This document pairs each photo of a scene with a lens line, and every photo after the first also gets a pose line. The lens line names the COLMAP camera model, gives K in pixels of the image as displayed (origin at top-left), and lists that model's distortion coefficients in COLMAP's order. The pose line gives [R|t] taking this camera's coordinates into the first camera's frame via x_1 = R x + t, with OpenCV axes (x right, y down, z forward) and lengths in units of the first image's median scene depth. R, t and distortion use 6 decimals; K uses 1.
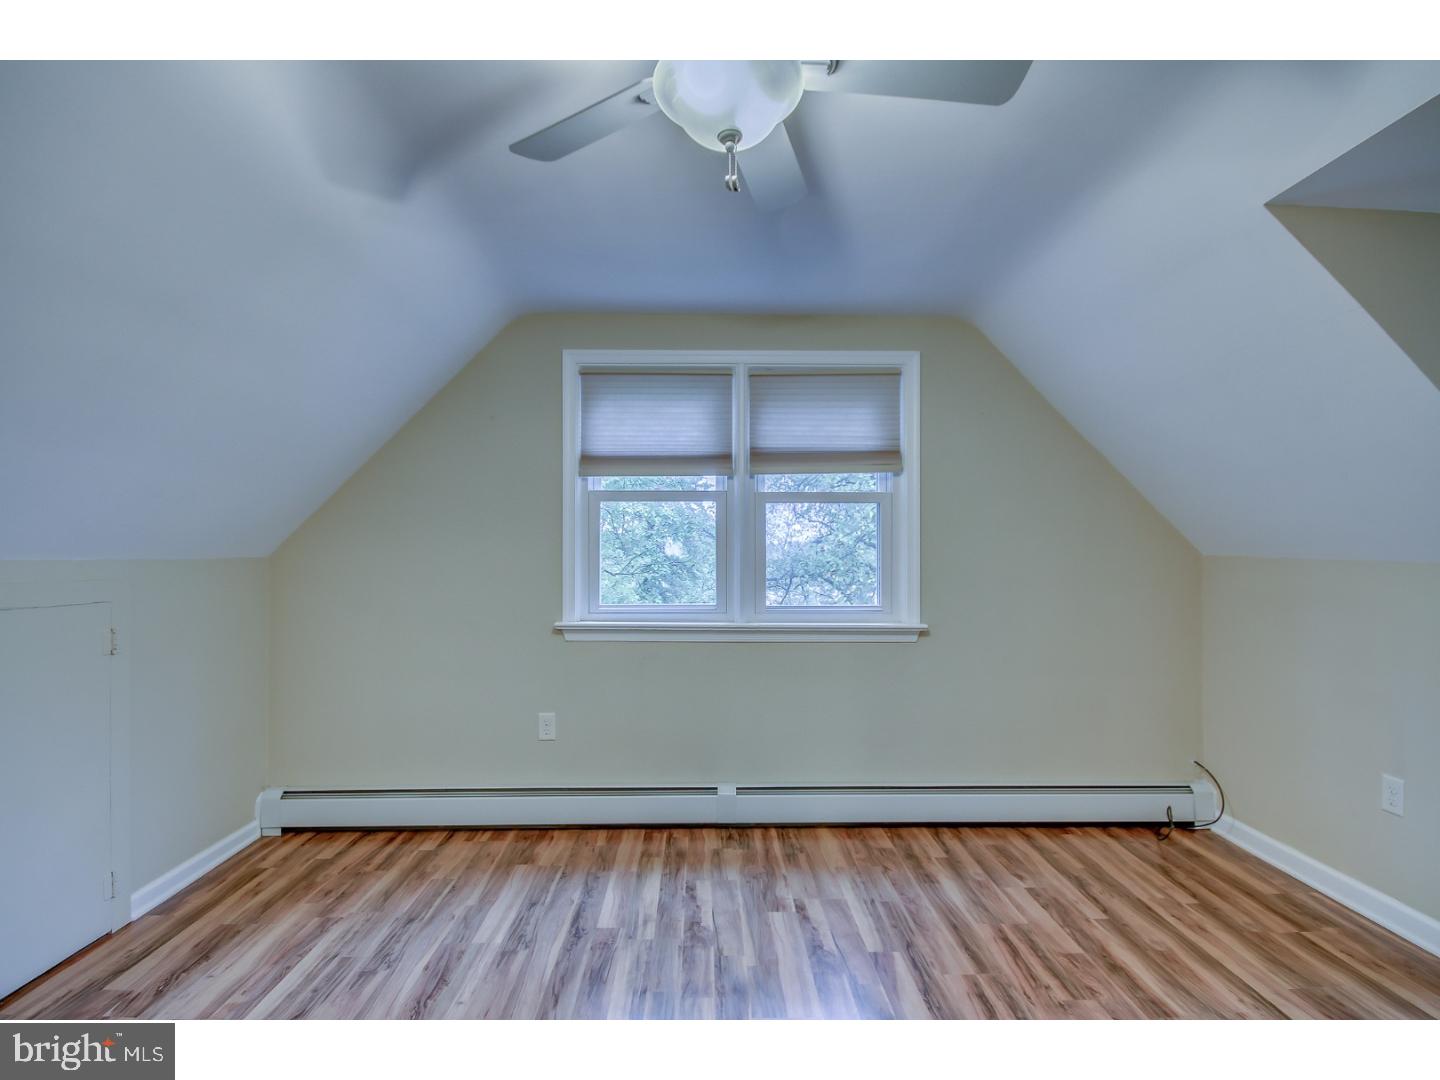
lens RADIAL K [[675.2, 0, 716.0], [0, 675.2, 564.2], [0, 0, 1]] dist [0.003145, -0.006789]
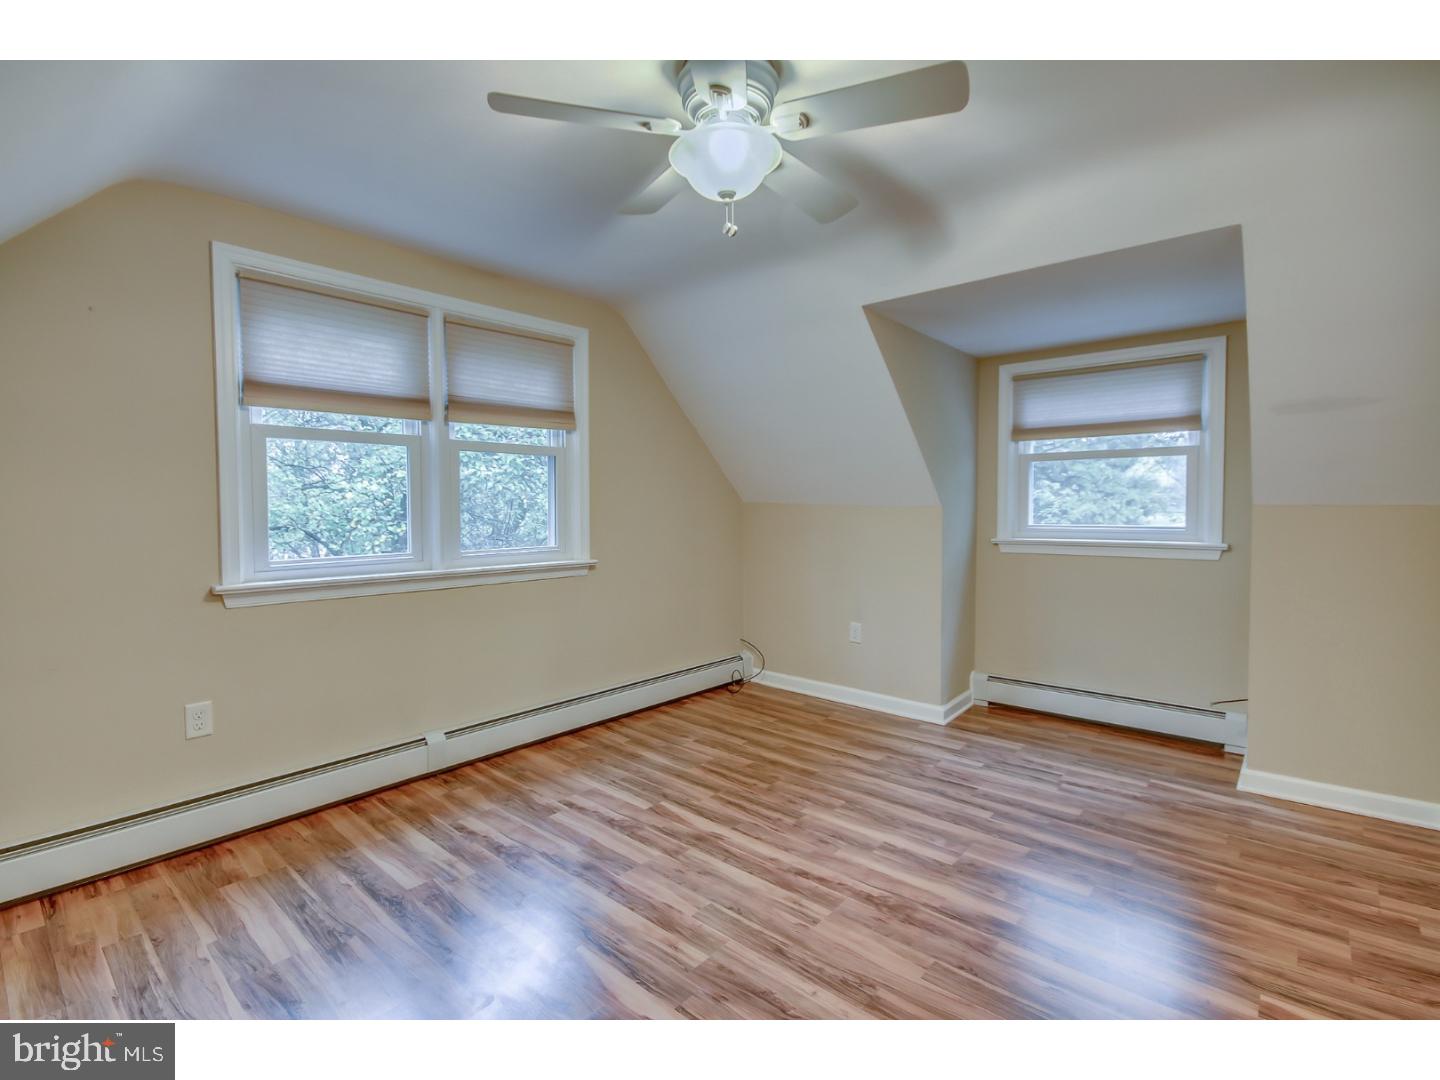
lens RADIAL K [[675.2, 0, 714.8], [0, 675.2, 540.5], [0, 0, 1]] dist [0.003145, -0.006789]
pose [[0.674536, -0.042215, 0.737034, -0.434486], [0.011556, 0.998845, 0.046635, 0.001203], [-0.738152, -0.022940, 0.674245, 0.030104]]
